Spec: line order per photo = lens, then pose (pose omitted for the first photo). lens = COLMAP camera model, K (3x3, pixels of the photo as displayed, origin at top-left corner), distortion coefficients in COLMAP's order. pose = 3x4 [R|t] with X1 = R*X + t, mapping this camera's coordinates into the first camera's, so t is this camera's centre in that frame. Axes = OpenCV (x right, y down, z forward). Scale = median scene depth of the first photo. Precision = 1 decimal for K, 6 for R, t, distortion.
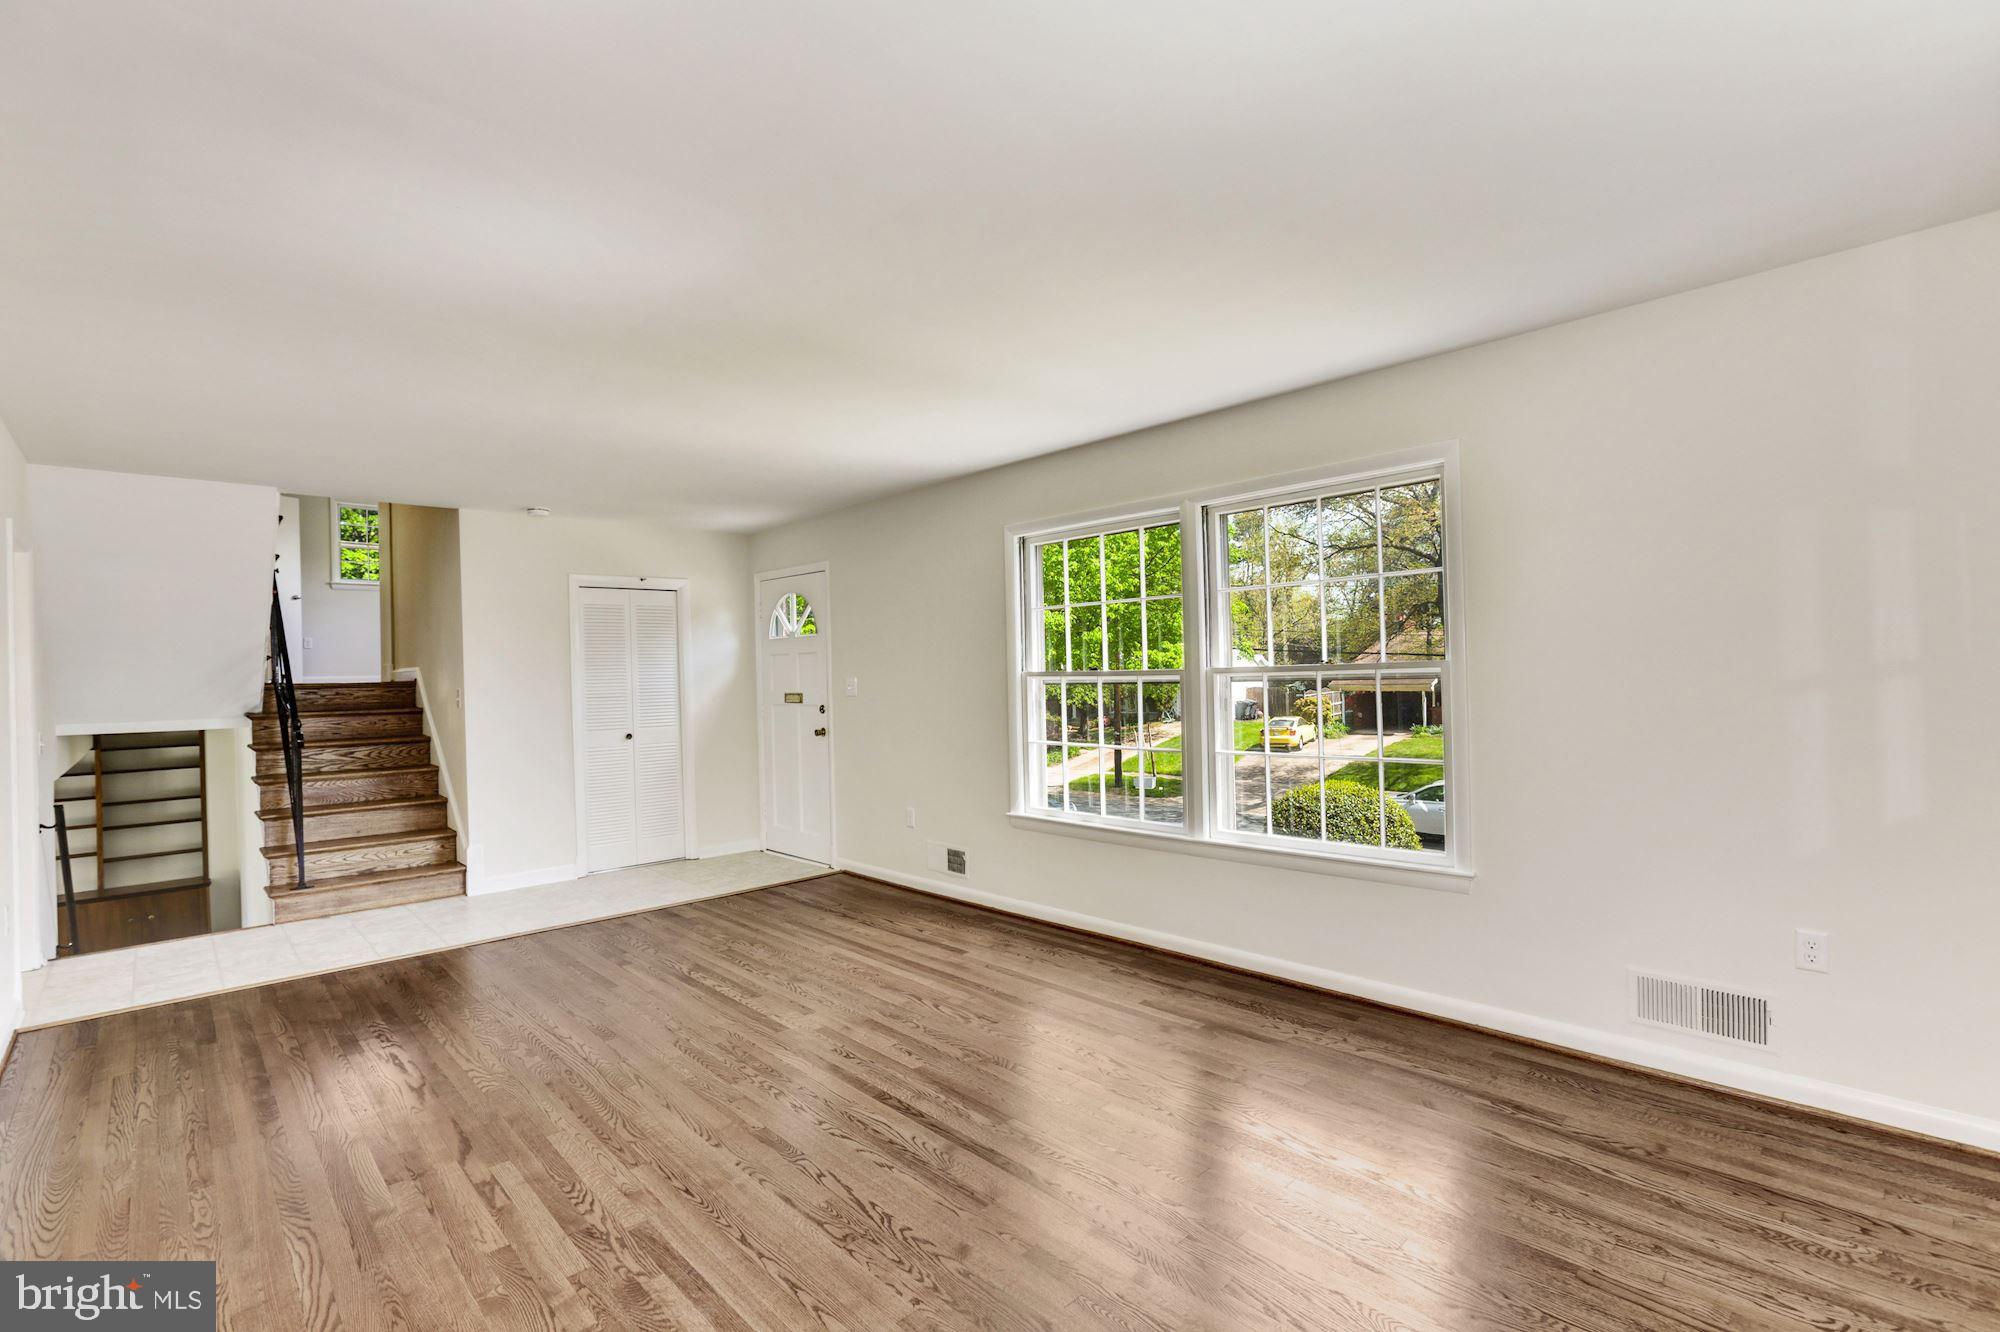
lens RADIAL K [[908.5, 0, 990.9], [0, 908.5, 676.2], [0, 0, 1]] dist [-0.026877, 0.012937]
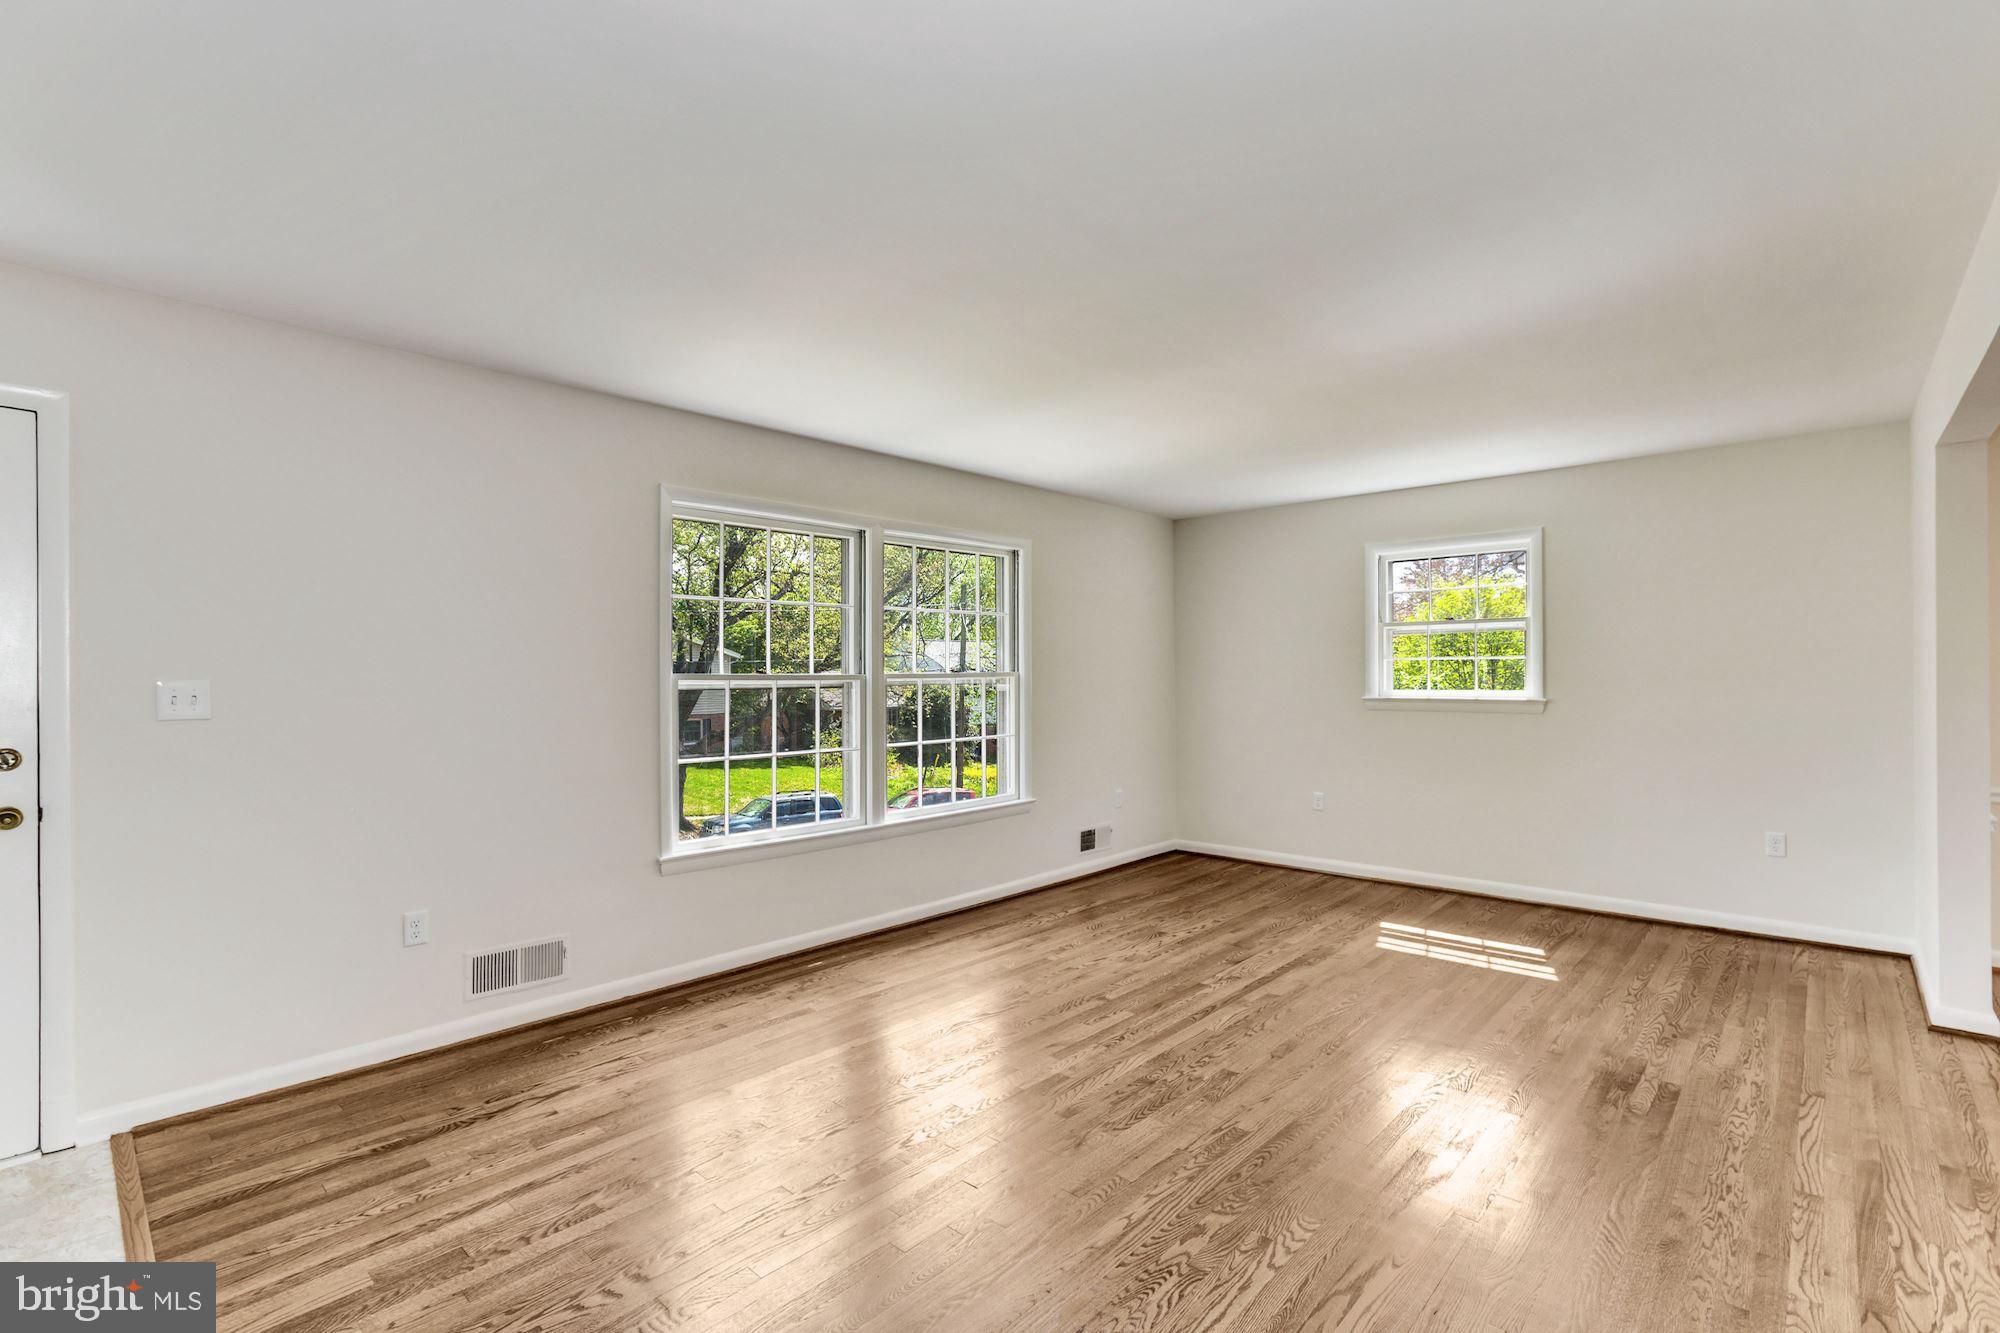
lens RADIAL K [[908.5, 0, 990.9], [0, 908.5, 676.7], [0, 0, 1]] dist [-0.026877, 0.012937]
pose [[-0.076208, 0.024976, 0.996779, -0.965222], [0.002534, 0.999688, -0.024855, 0.023295], [-0.997089, 0.000632, -0.076248, 0.991040]]
